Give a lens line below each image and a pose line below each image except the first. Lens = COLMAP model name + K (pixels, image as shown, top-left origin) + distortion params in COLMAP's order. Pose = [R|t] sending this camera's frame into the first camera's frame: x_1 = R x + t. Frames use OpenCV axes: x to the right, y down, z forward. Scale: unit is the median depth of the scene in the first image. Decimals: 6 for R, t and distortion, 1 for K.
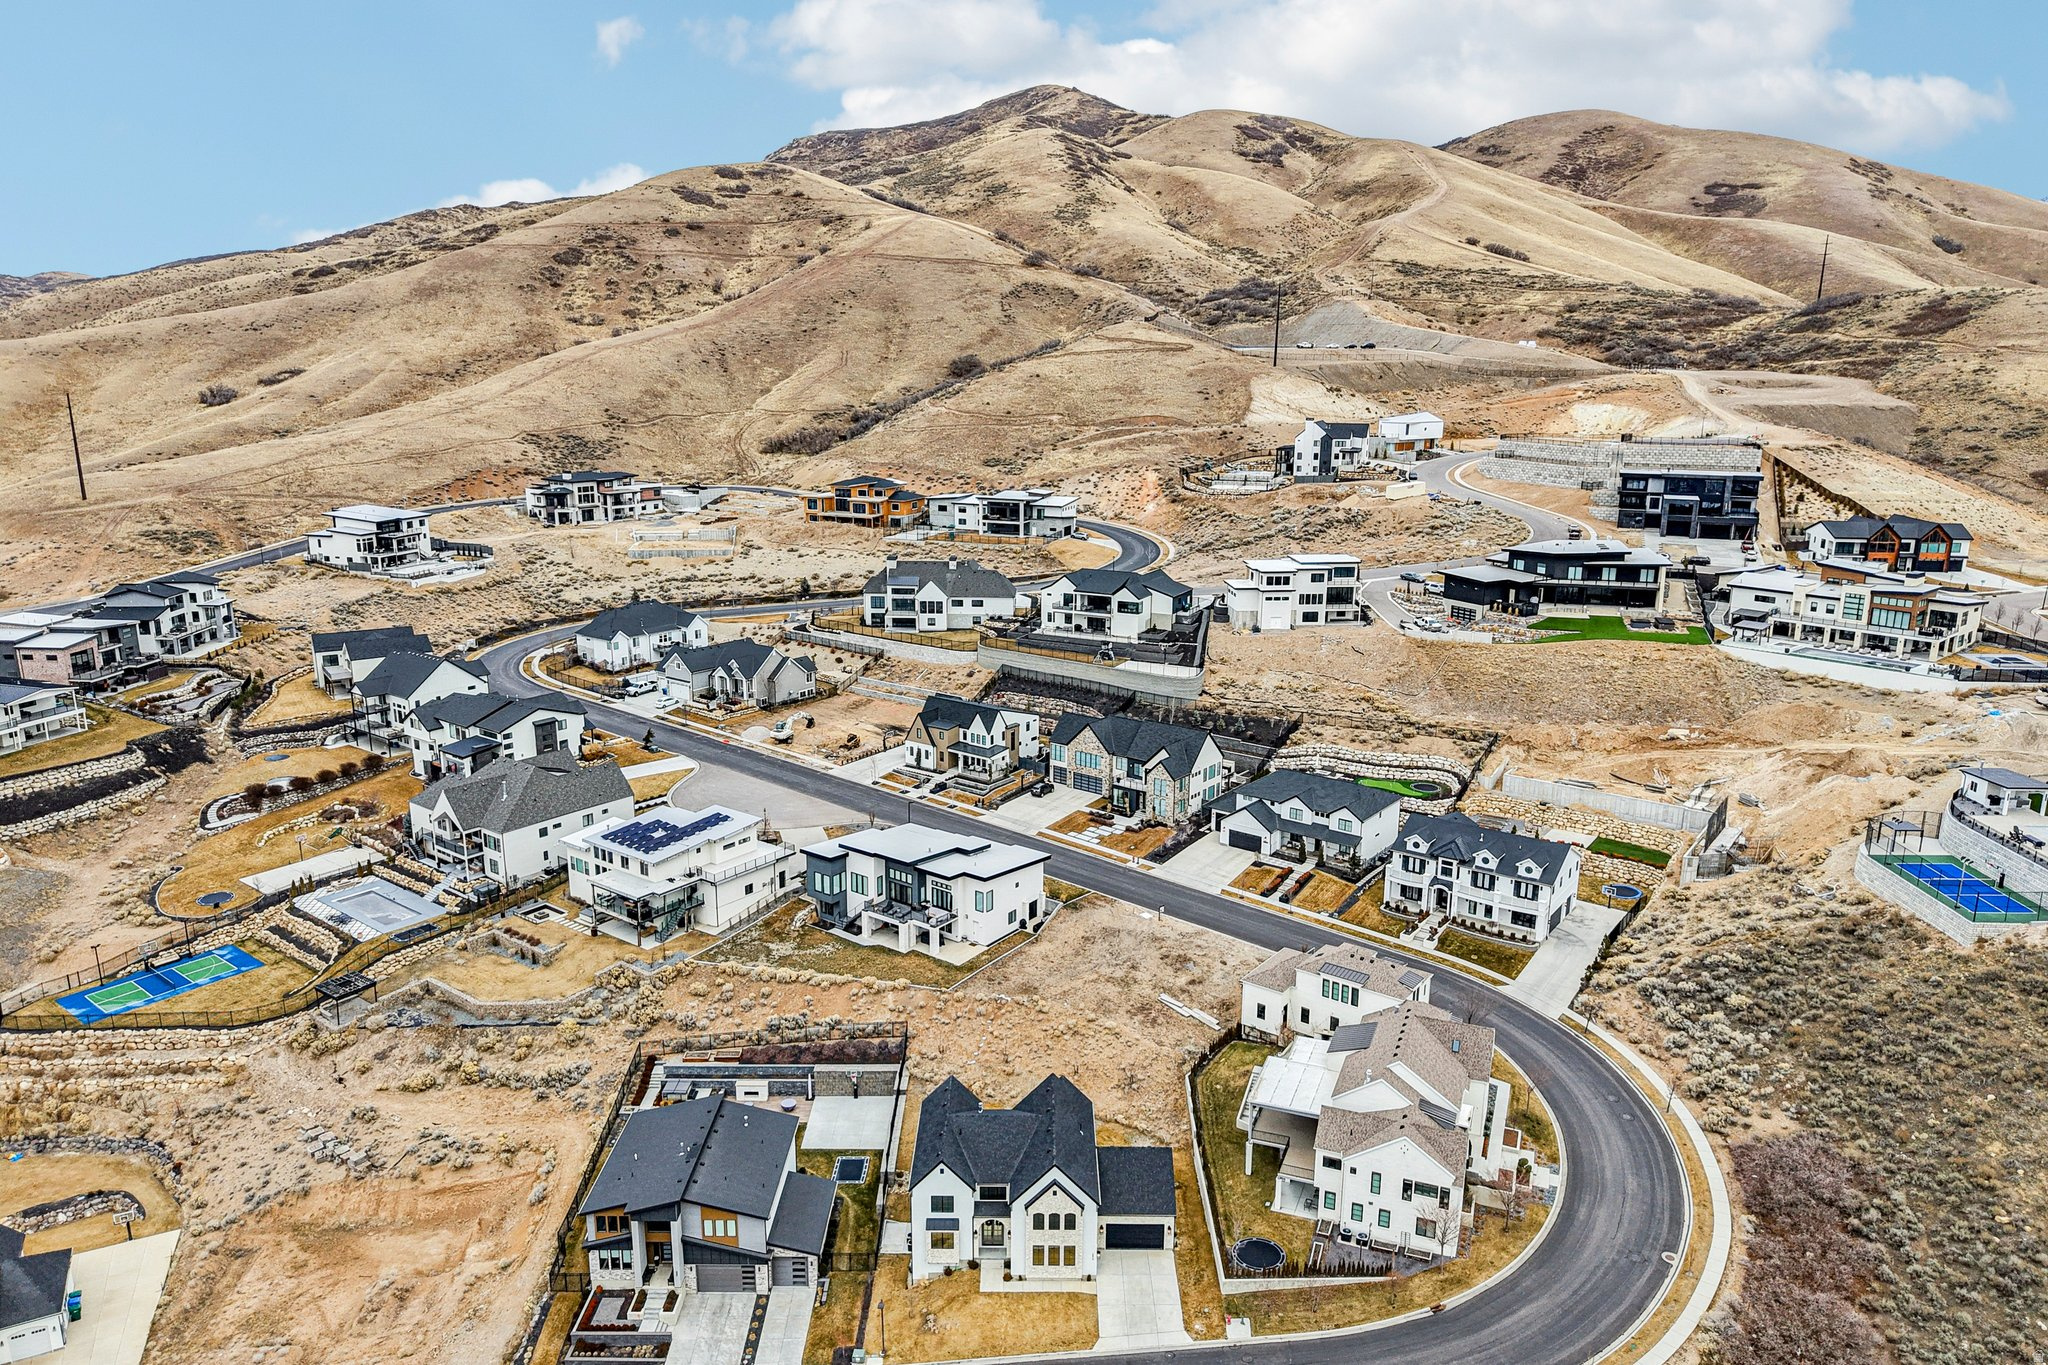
lens RADIAL K [[1363.0, 0, 1027.4], [0, 1363.0, 706.7], [0, 0, 1]] dist [0.024512, -0.022357]
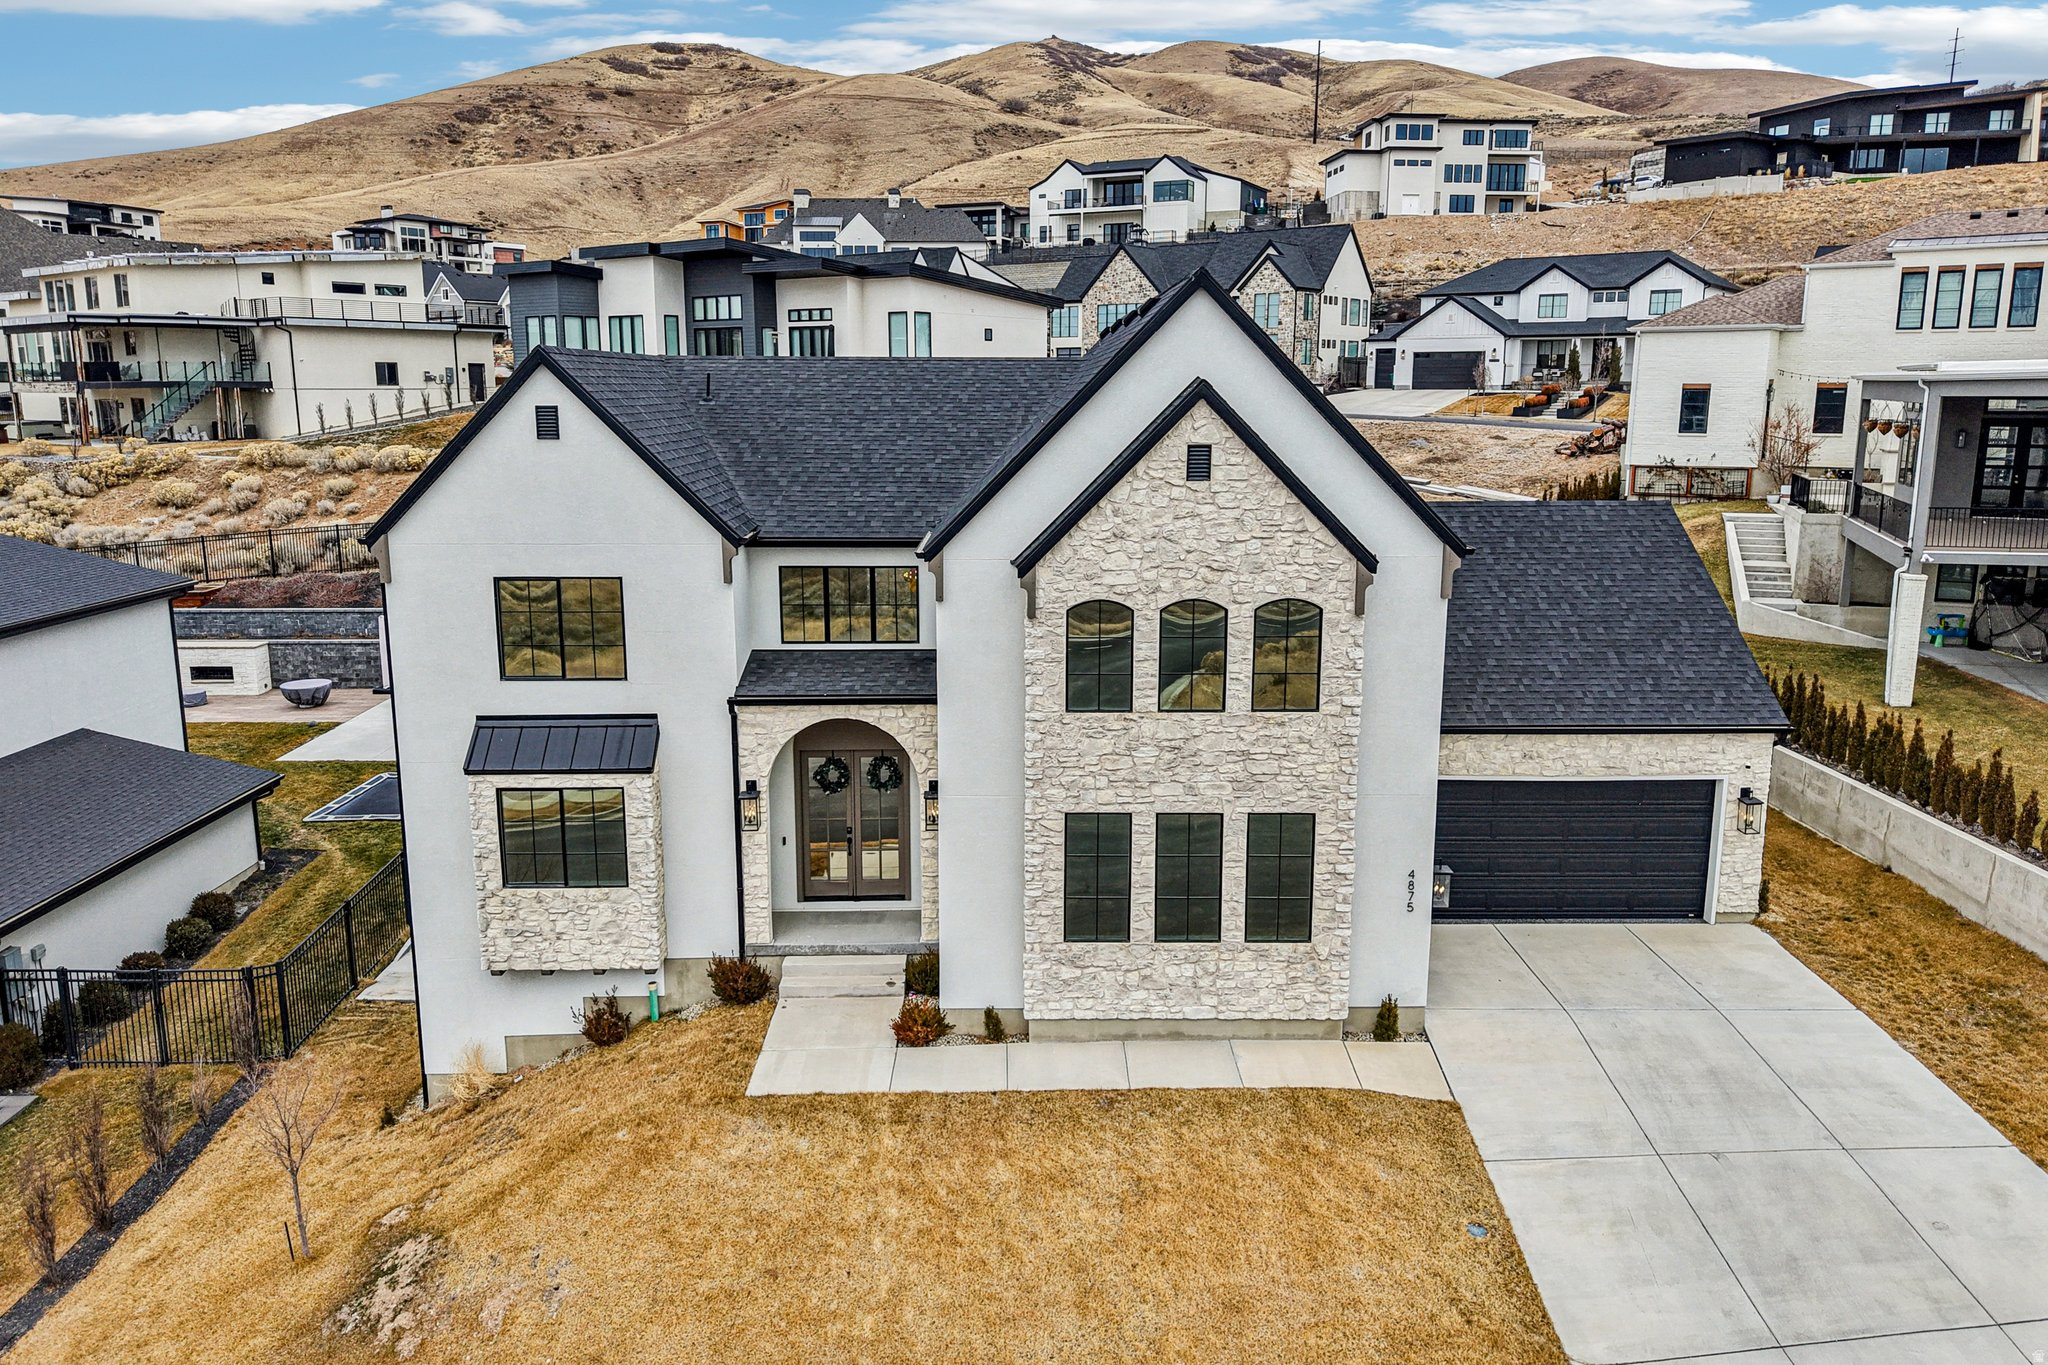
lens RADIAL K [[1392.0, 0, 1031.8], [0, 1392.0, 623.7], [0, 0, 1]] dist [0.027682, -0.027598]
pose [[0.999829, -0.006638, 0.017247, -0.001429], [0.008016, 0.996674, -0.081091, 0.186445], [-0.016651, 0.081215, 0.996557, 0.401081]]
